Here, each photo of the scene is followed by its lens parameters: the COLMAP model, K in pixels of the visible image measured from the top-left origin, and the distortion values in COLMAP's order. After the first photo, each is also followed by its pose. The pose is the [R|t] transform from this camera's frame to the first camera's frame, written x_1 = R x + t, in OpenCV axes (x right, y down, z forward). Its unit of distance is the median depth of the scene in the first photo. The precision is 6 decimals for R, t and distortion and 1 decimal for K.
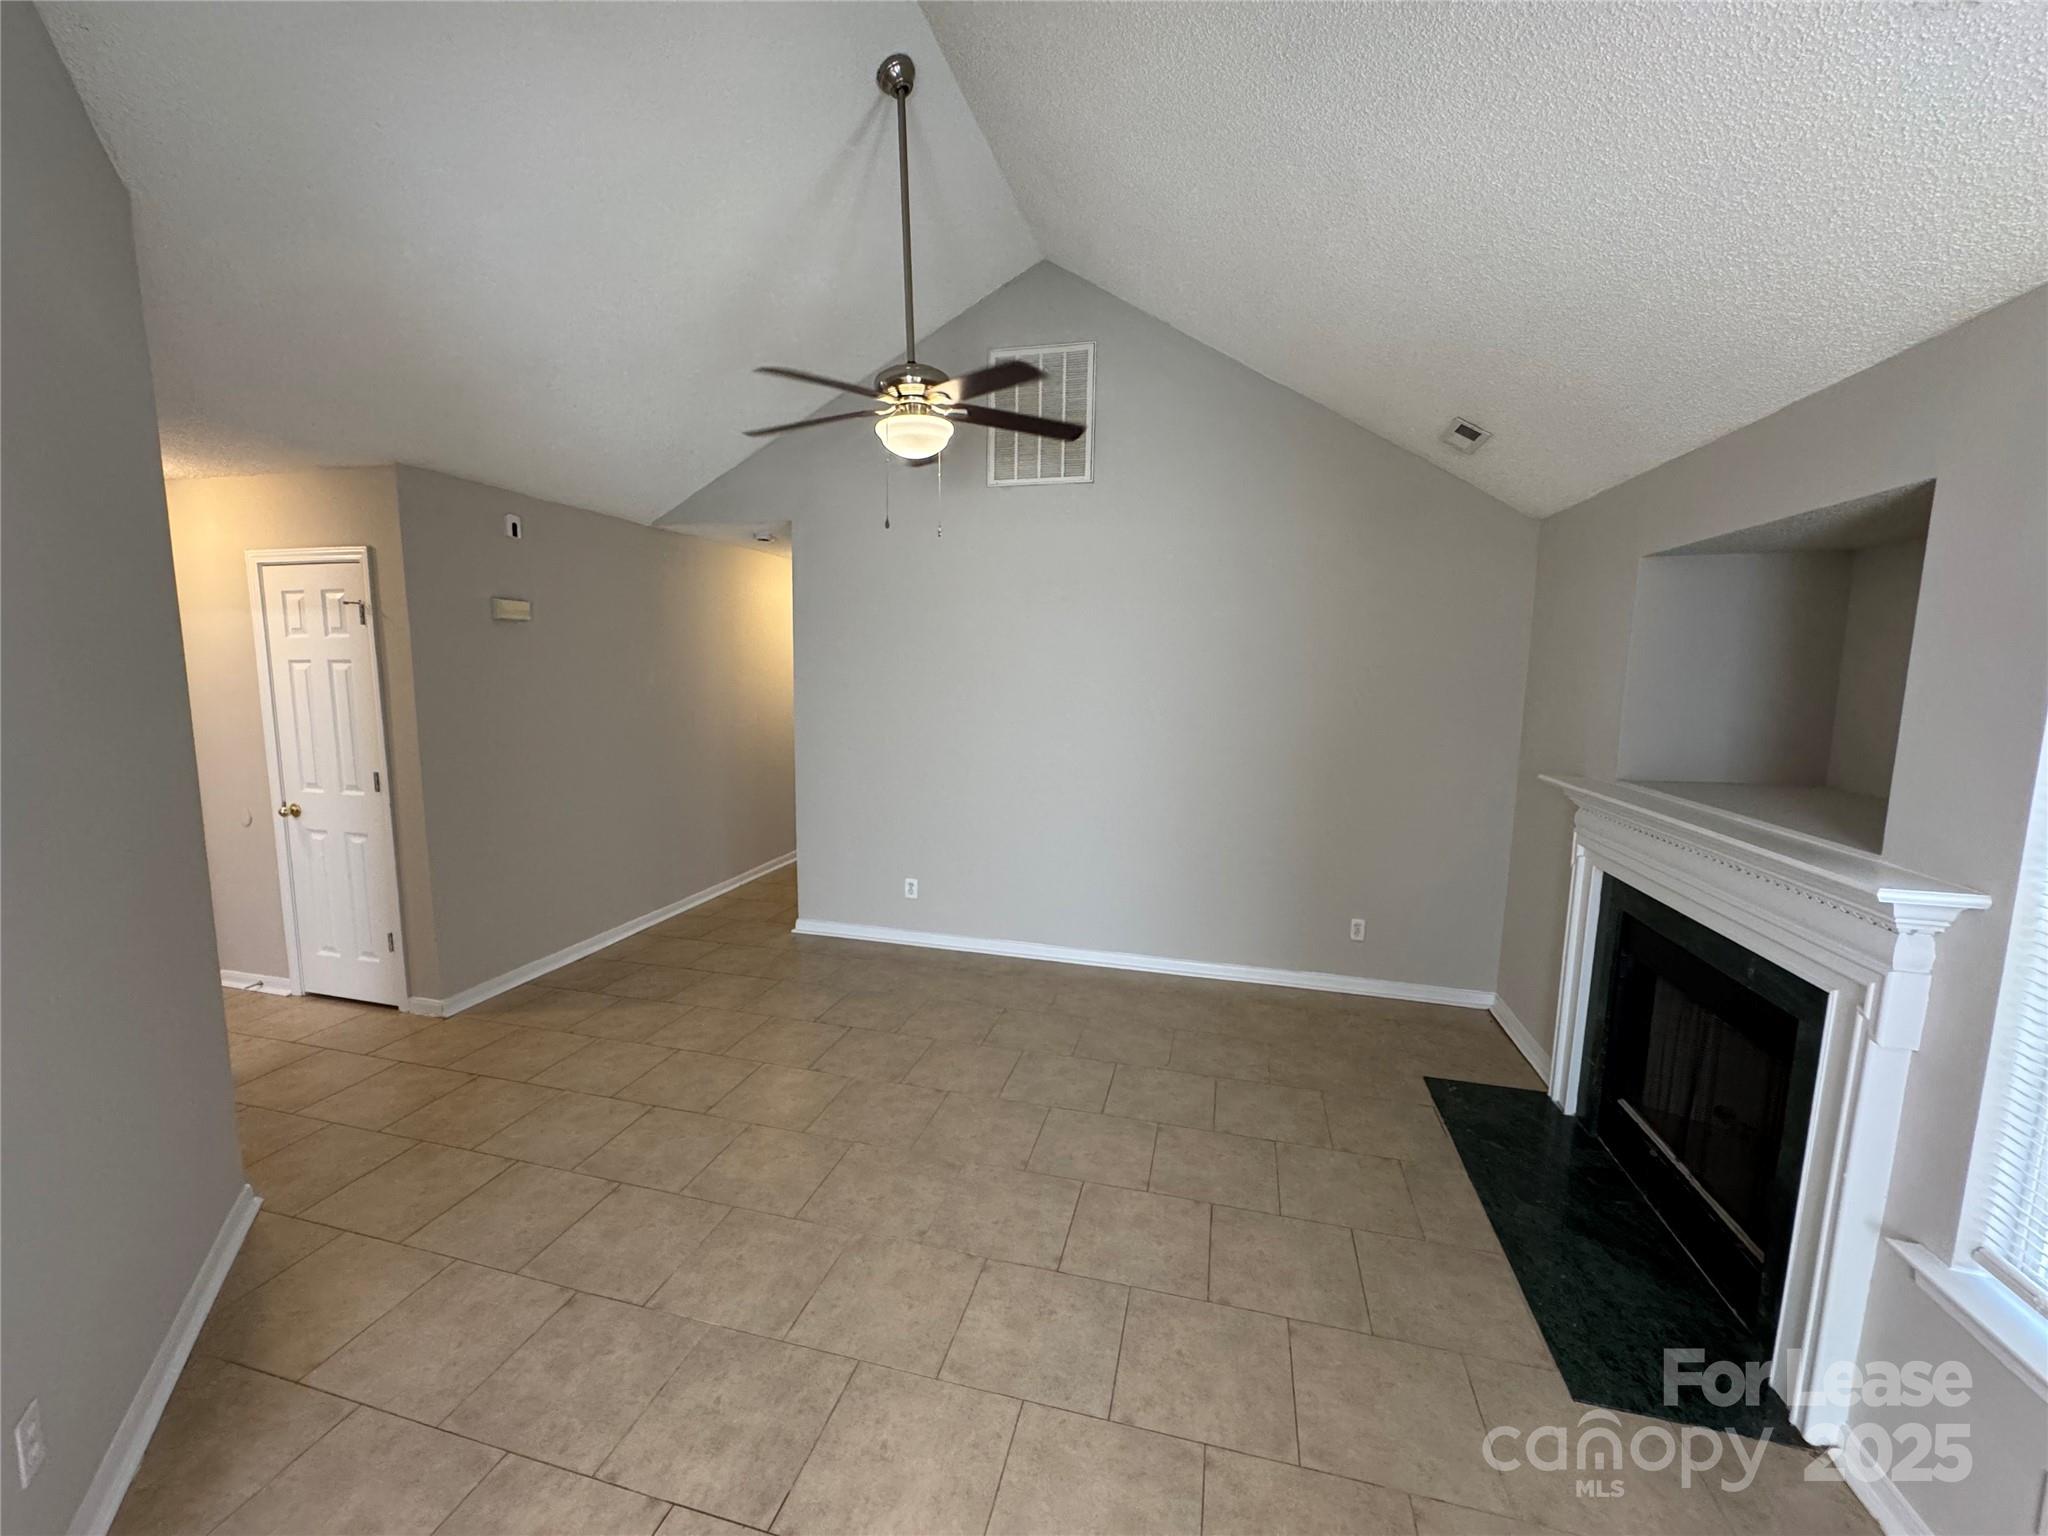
lens RADIAL K [[818.6, 0, 1017.9], [0, 818.6, 768.5], [0, 0, 1]] dist [0.015812, 0.000382]
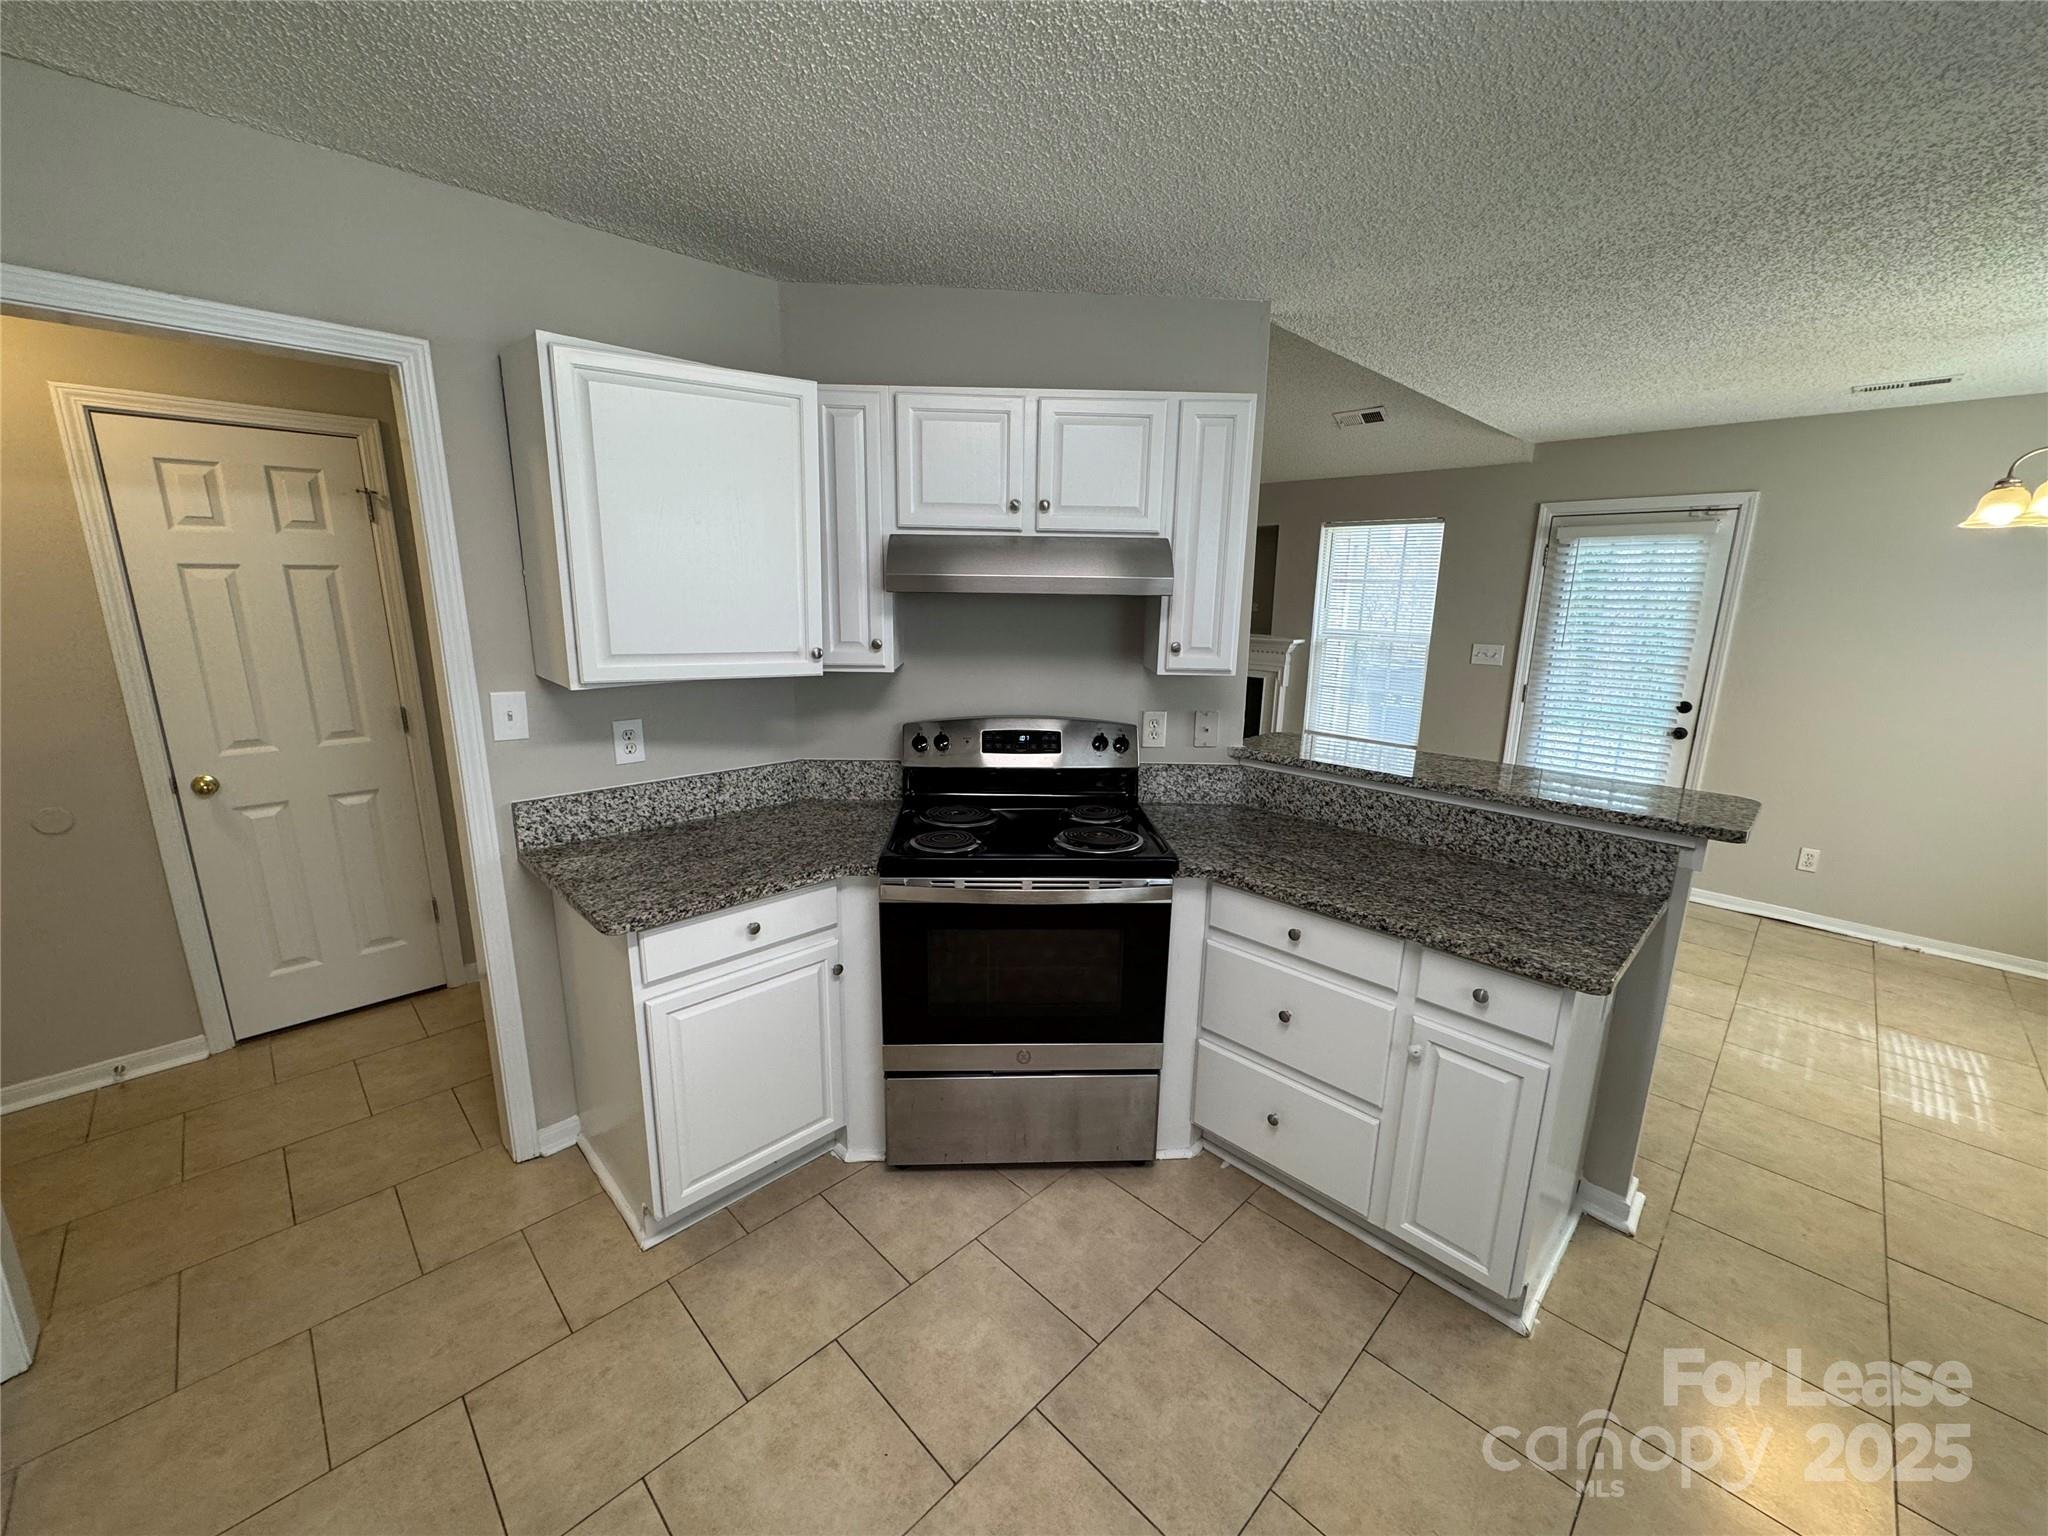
lens RADIAL K [[818.6, 0, 1018.7], [0, 818.6, 770.3], [0, 0, 1]] dist [0.015812, 0.000382]
pose [[0.508229, -0.198727, 0.837980, -1.124524], [0.111359, 0.980009, 0.164870, -0.001021], [-0.853992, 0.009525, 0.520199, 0.058025]]
